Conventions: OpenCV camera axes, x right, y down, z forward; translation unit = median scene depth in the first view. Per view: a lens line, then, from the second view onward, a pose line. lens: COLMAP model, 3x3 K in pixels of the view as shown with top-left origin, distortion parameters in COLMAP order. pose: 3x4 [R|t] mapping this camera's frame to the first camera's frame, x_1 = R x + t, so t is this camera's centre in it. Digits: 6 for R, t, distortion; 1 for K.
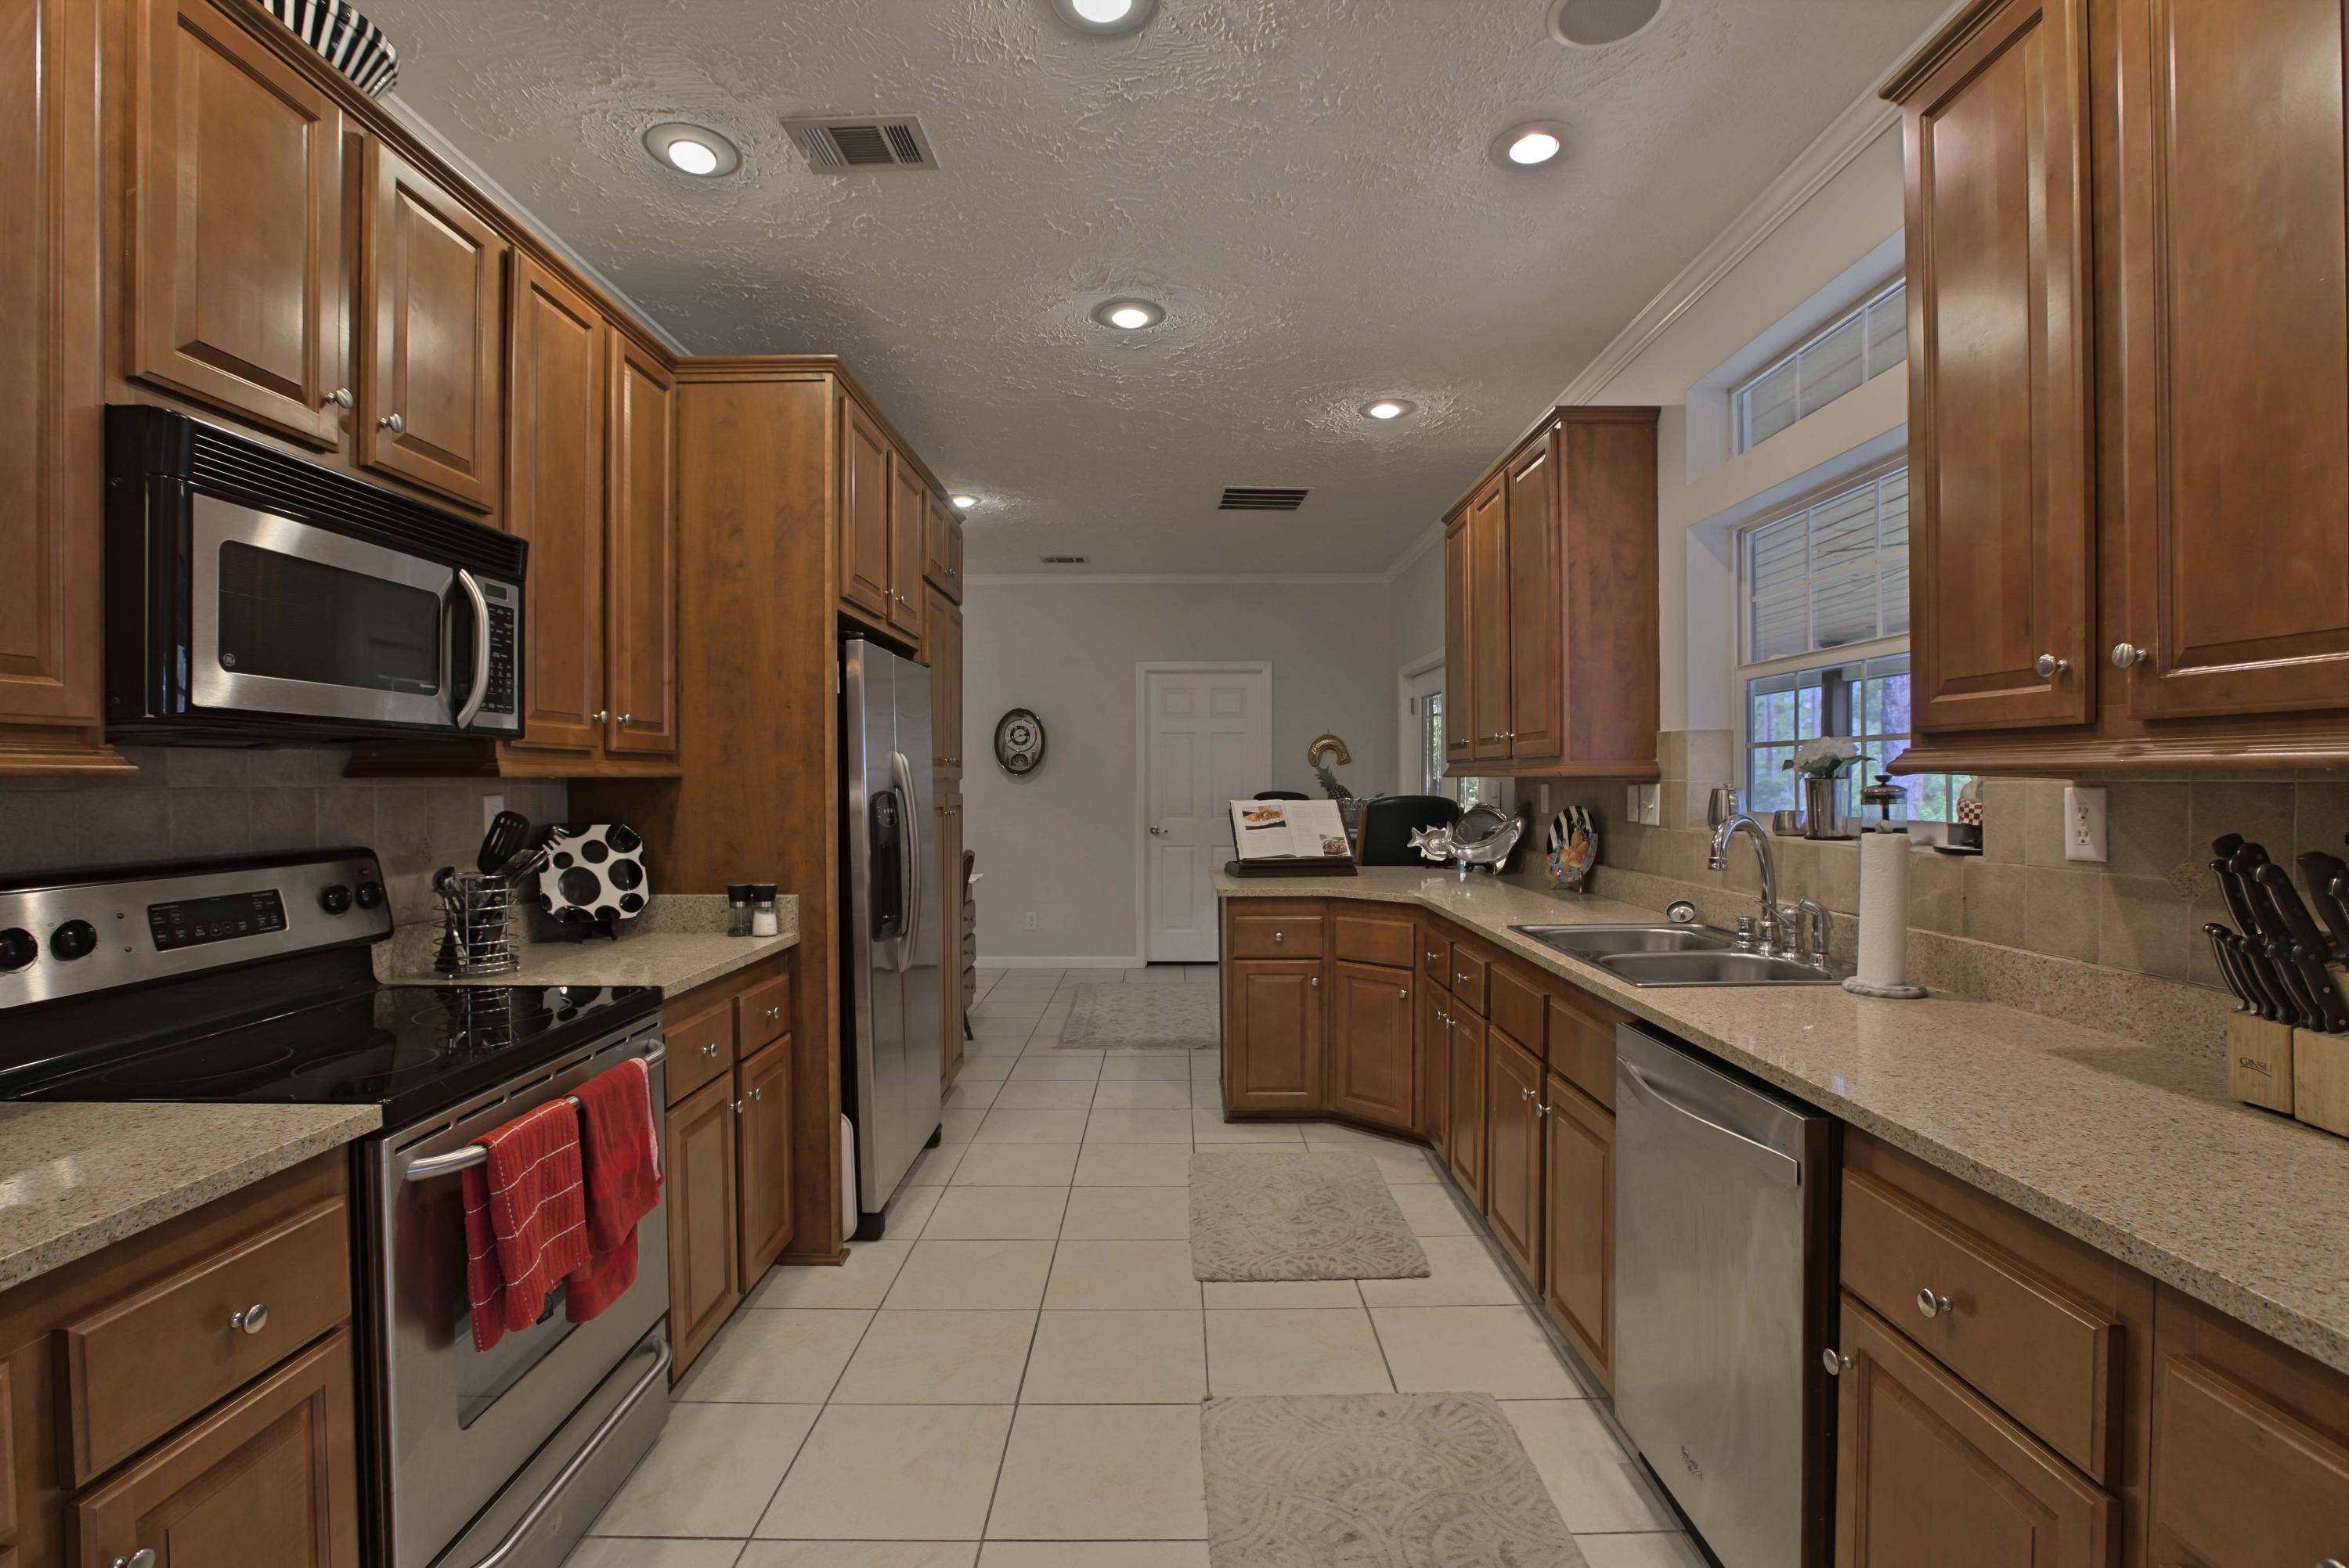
lens RADIAL K [[1053.0, 0, 1171.3], [0, 1053.0, 786.1], [0, 0, 1]] dist [-0.018818, 0.000483]
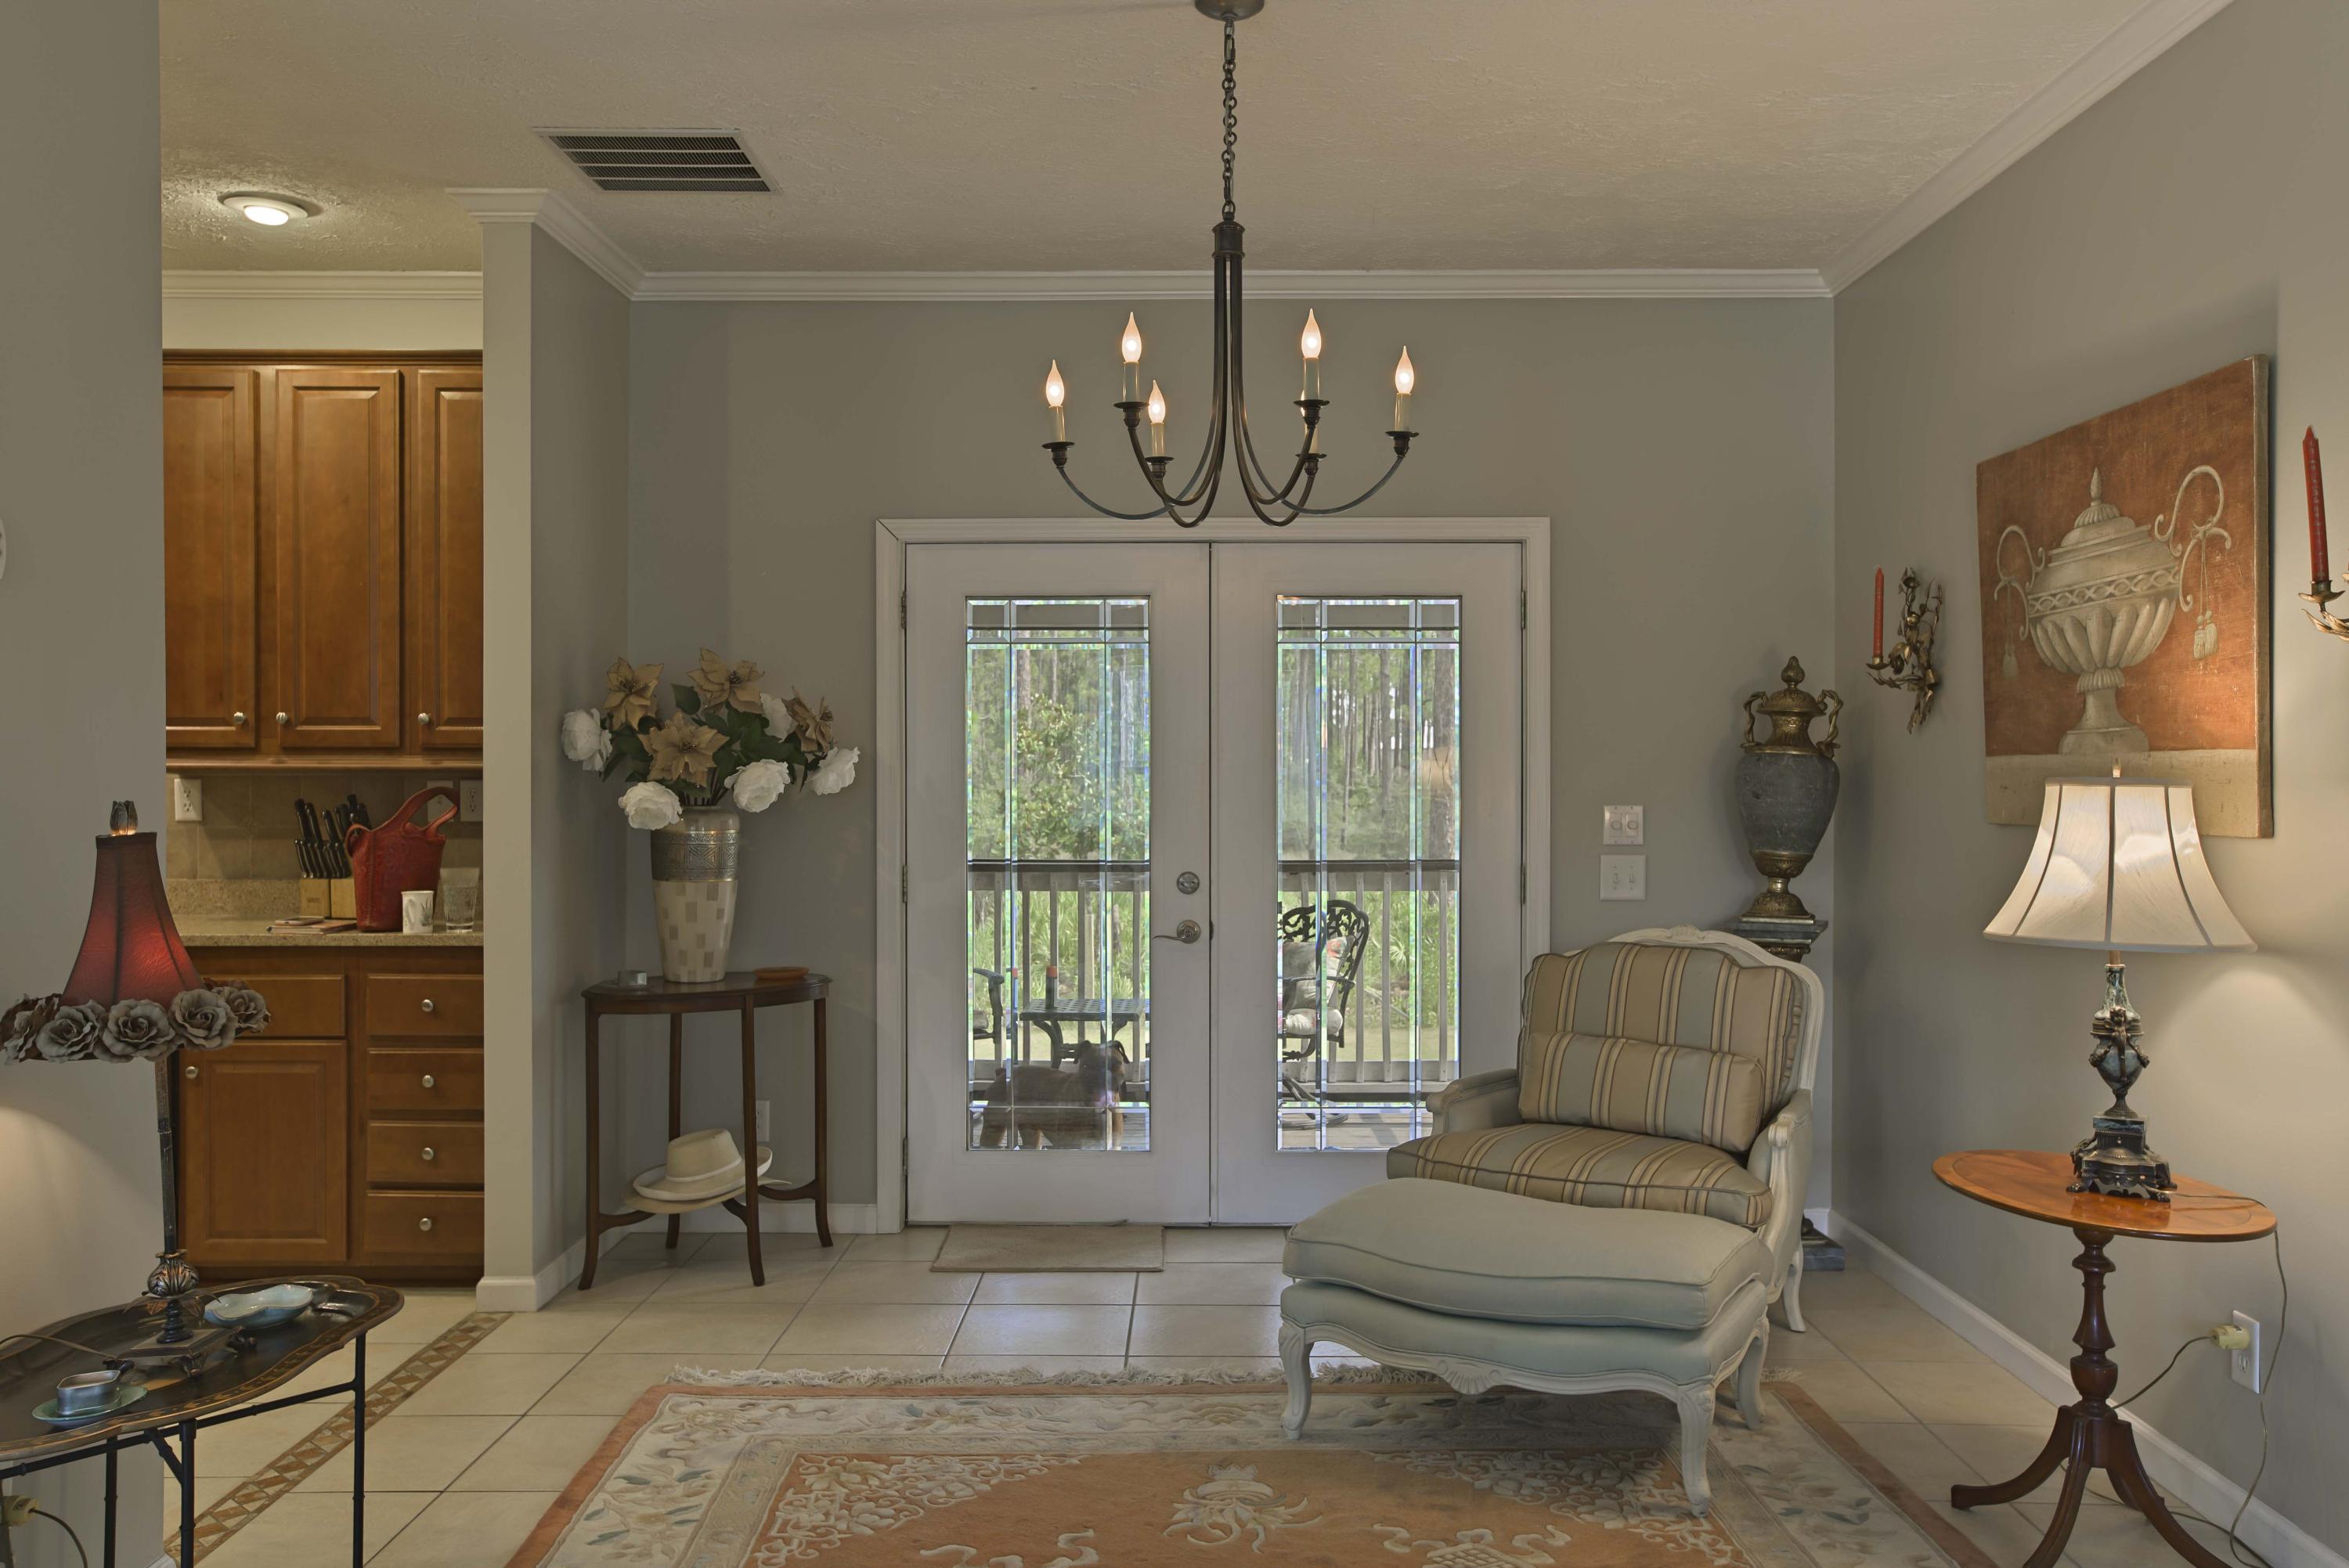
lens RADIAL K [[1853.2, 0, 1171.4], [0, 1853.2, 785.6], [0, 0, 1]] dist [0.007216, 0.004737]
pose [[0.012299, -0.004568, 0.999914, -2.585482], [0.005889, 0.999973, 0.004496, 0.009171], [-0.999907, 0.005834, 0.012326, -0.808269]]
